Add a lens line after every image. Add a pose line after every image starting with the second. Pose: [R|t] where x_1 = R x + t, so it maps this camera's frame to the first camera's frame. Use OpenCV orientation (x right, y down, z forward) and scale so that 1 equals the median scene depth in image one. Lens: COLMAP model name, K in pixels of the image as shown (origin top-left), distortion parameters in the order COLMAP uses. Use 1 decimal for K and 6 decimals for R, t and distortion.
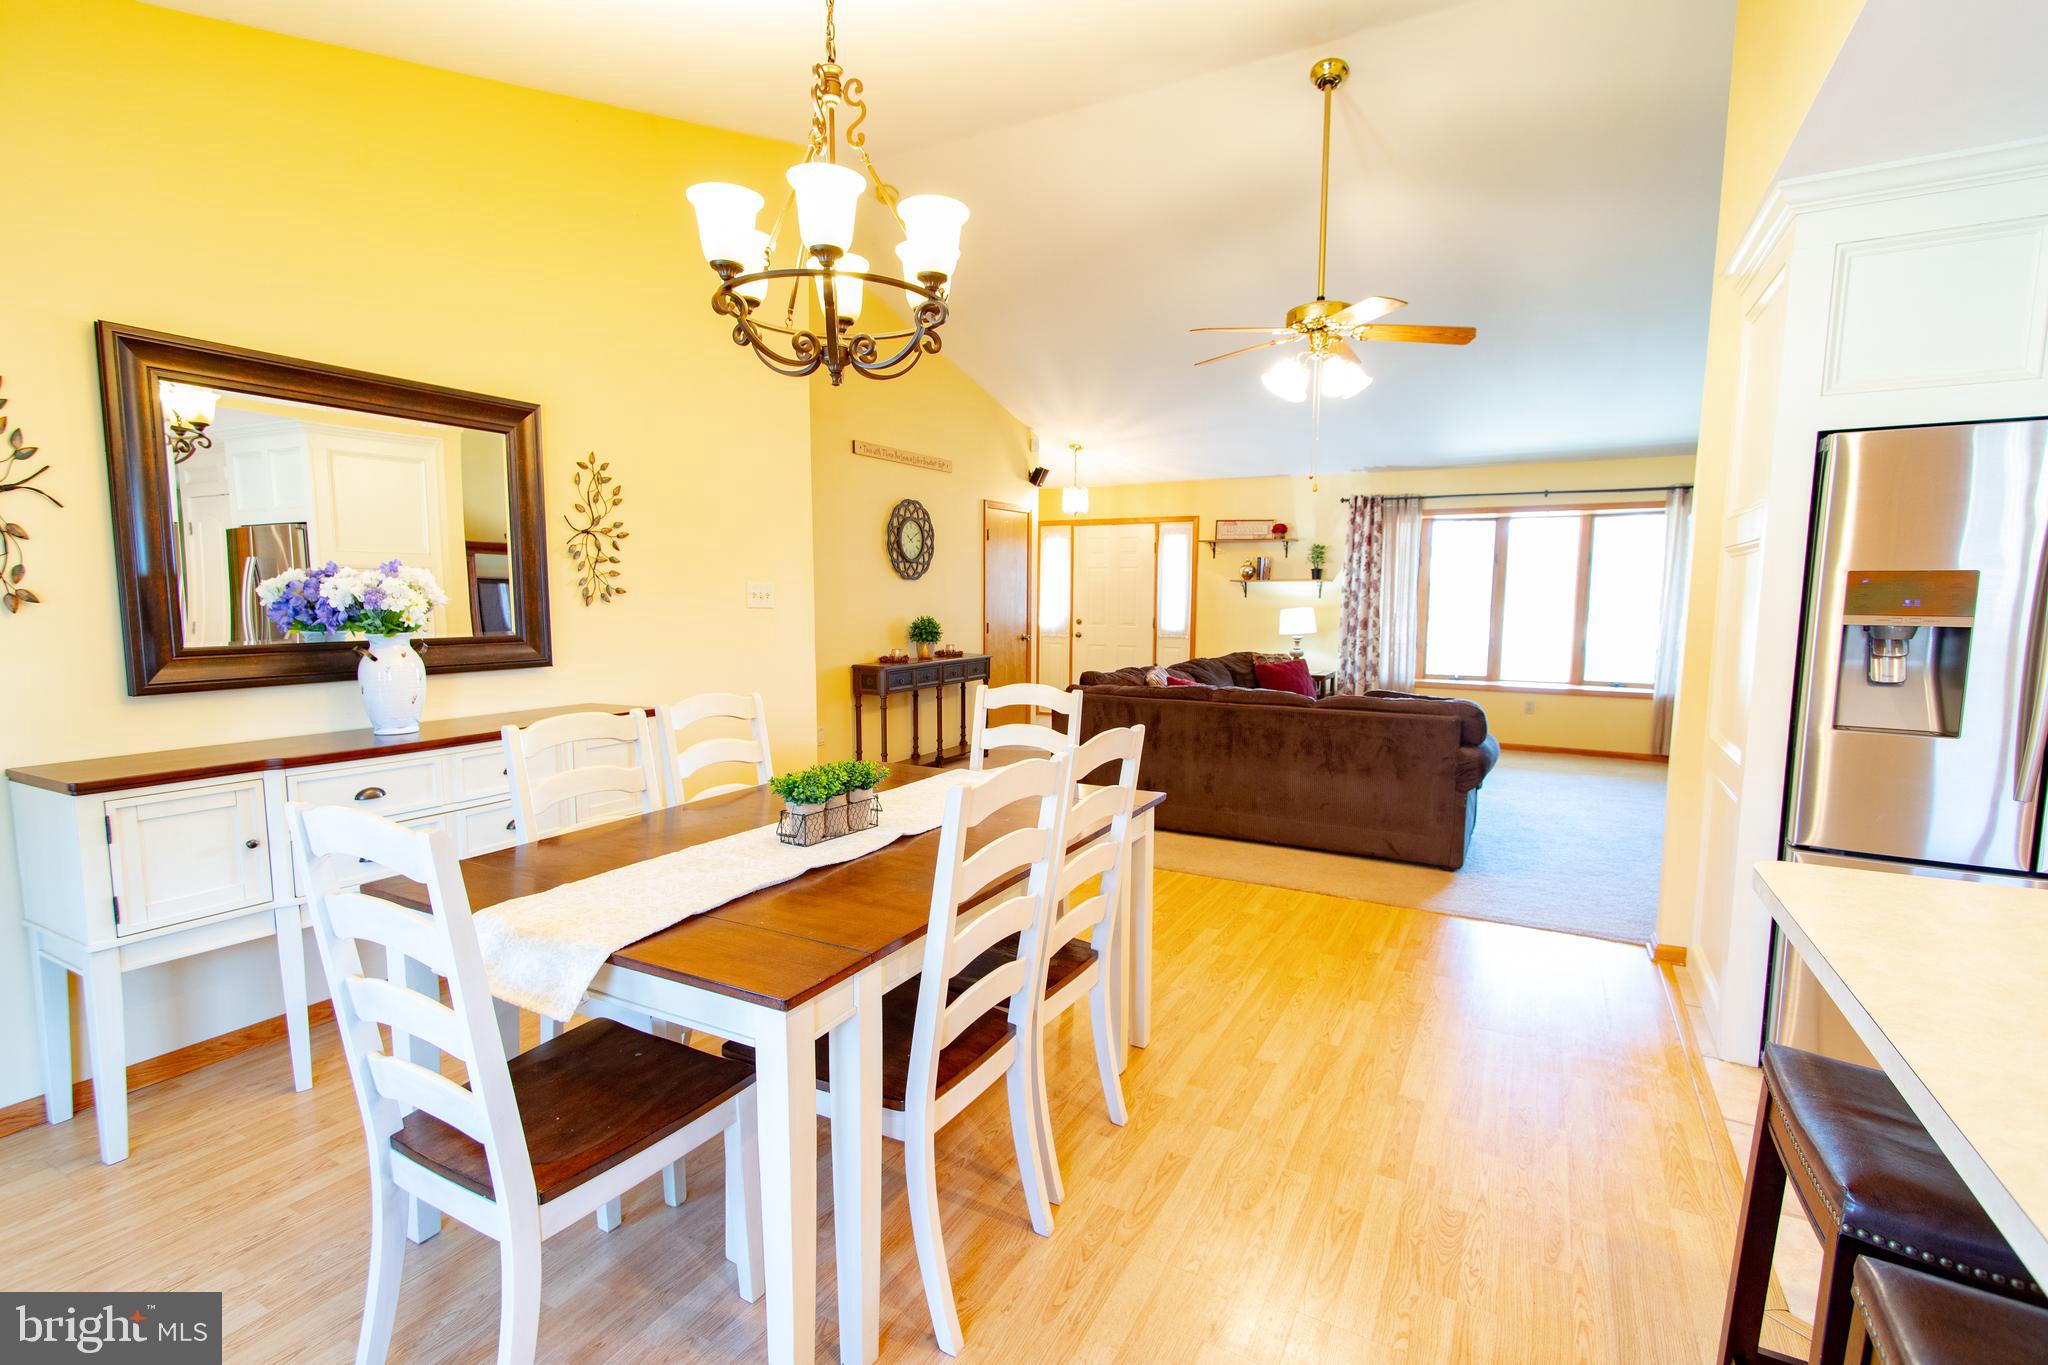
lens RADIAL K [[949.4, 0, 1010.3], [0, 949.4, 687.4], [0, 0, 1]] dist [0.024745, -0.007381]
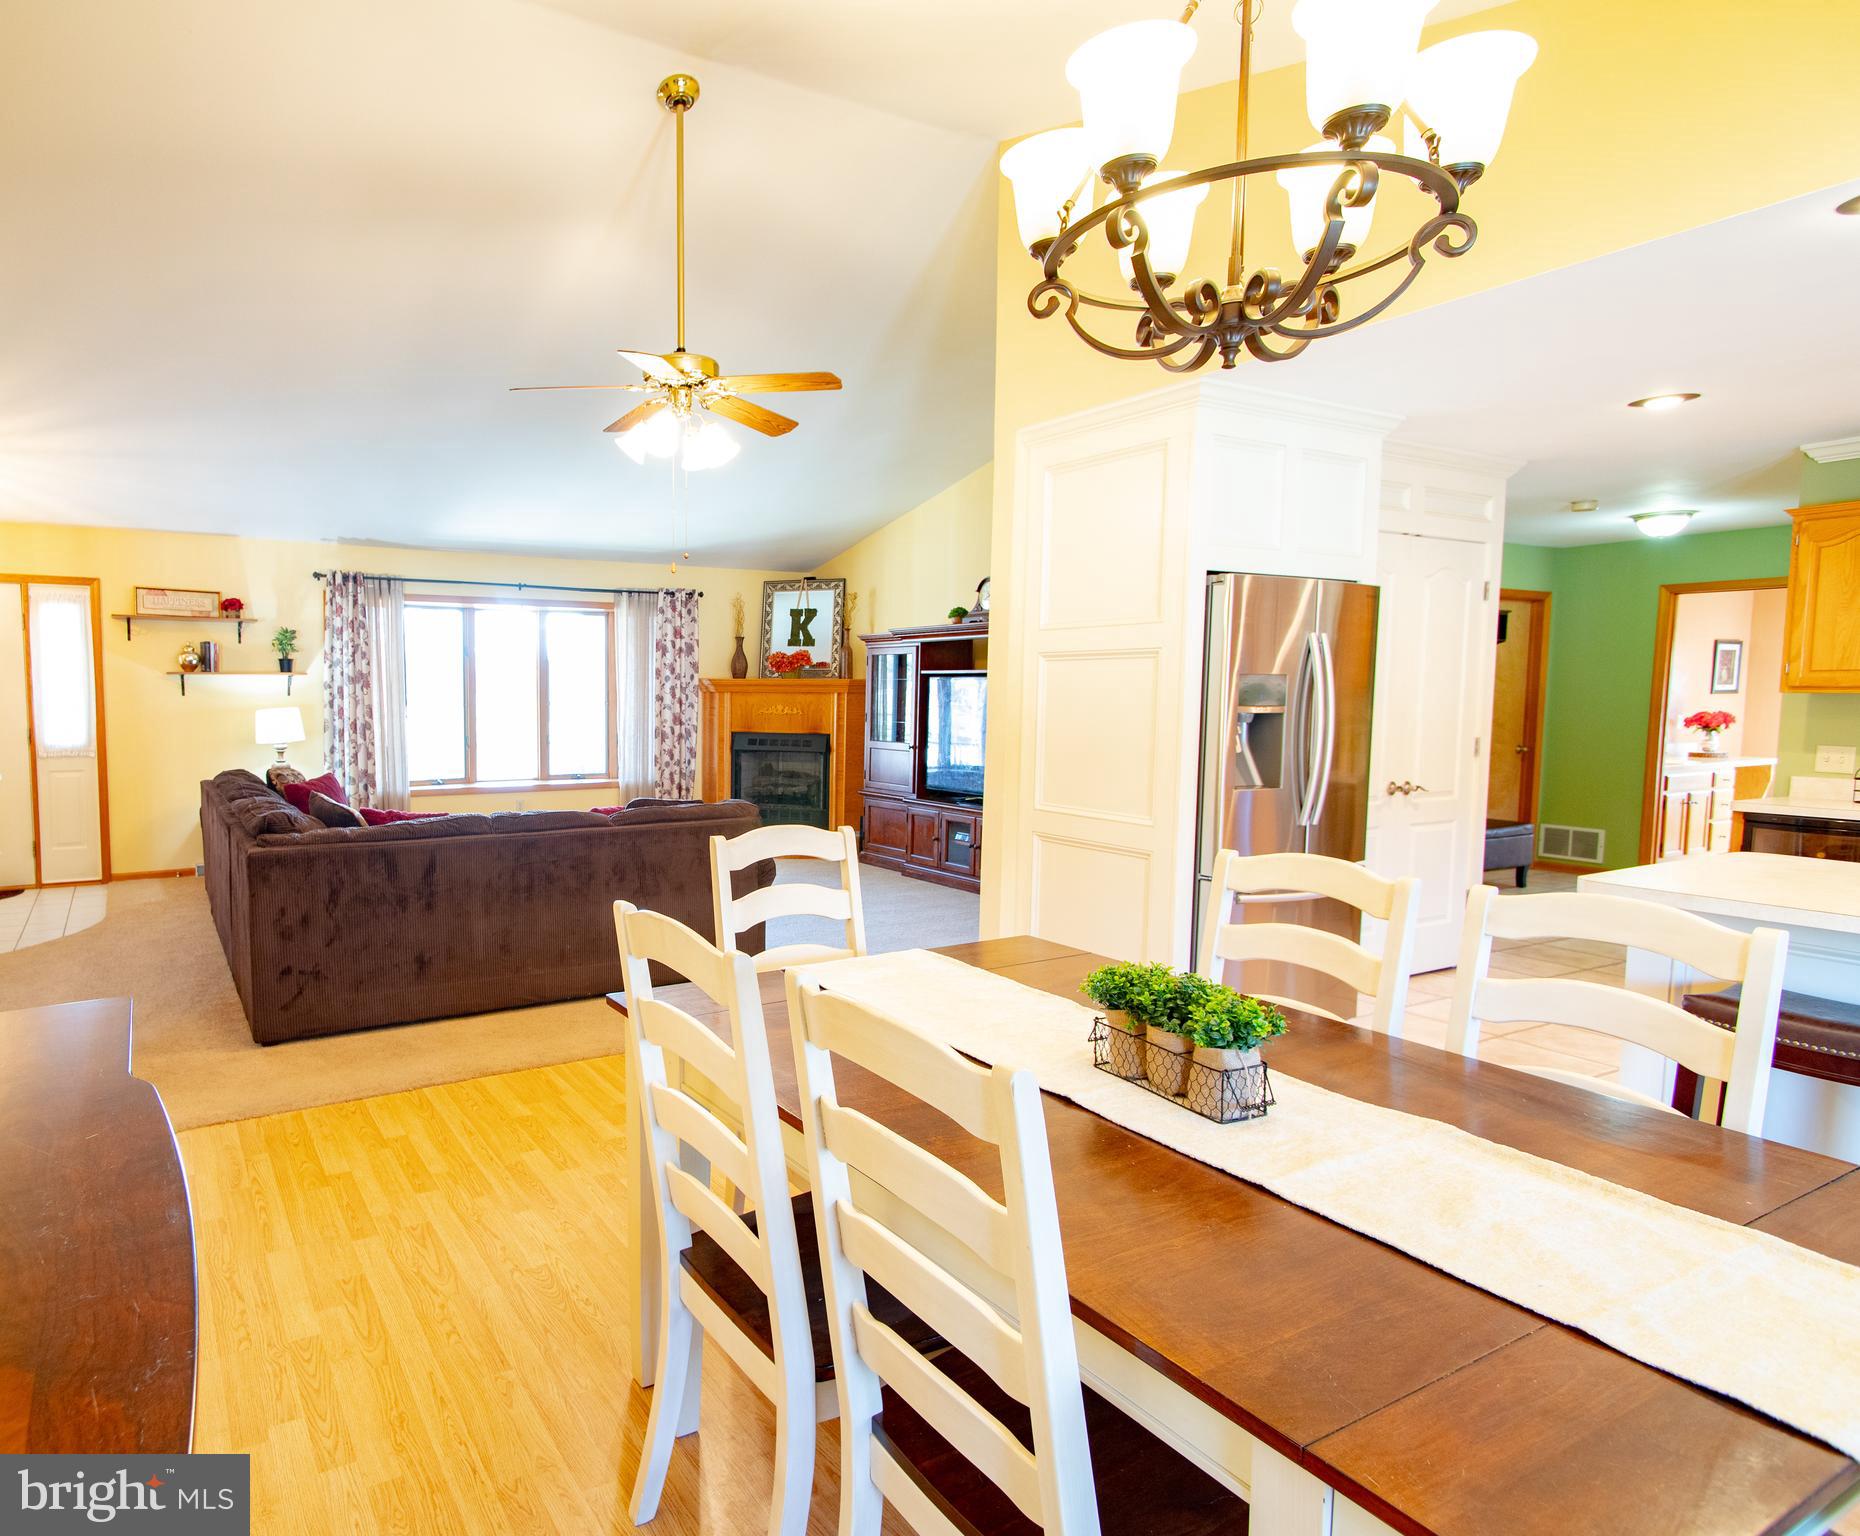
lens RADIAL K [[1082.2, 0, 697.3], [0, 1082.2, 770.1], [0, 0, 1]] dist [0.017552, -0.001434]
pose [[0.548763, -0.068258, 0.833187, -0.316672], [0.086622, 0.995939, 0.024540, -0.032578], [-0.831478, 0.058706, 0.552447, 0.292561]]
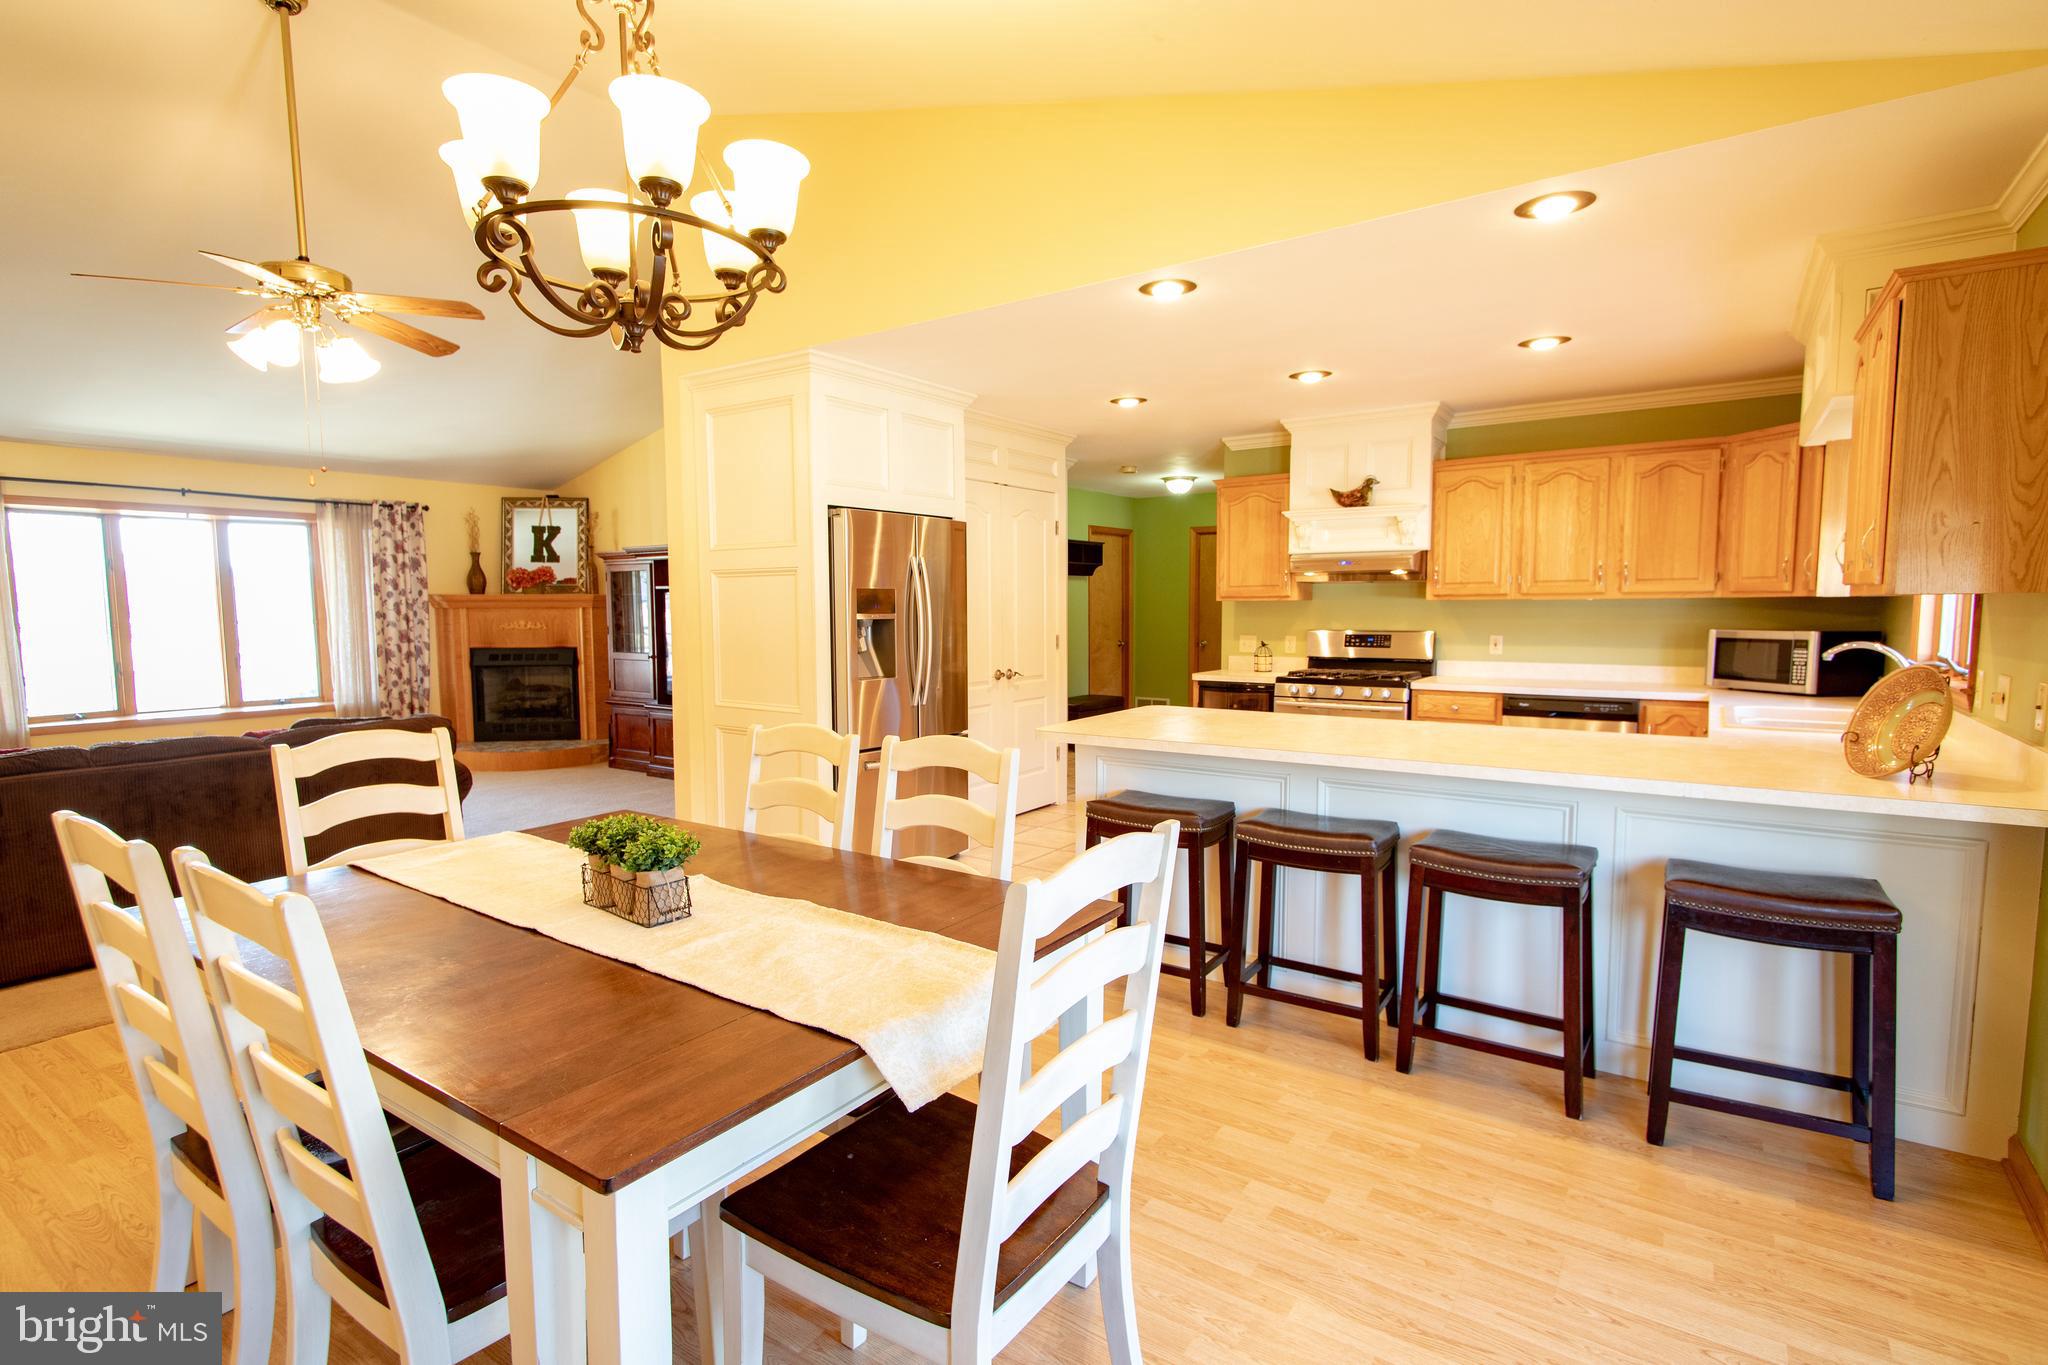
lens RADIAL K [[993.9, 0, 1017.8], [0, 993.9, 687.5], [0, 0, 1]] dist [0.020048, -0.008629]
pose [[0.100892, -0.092522, 0.990586, -0.328273], [0.109263, 0.990674, 0.081402, -0.021180], [-0.988879, 0.100021, 0.110060, 0.195947]]
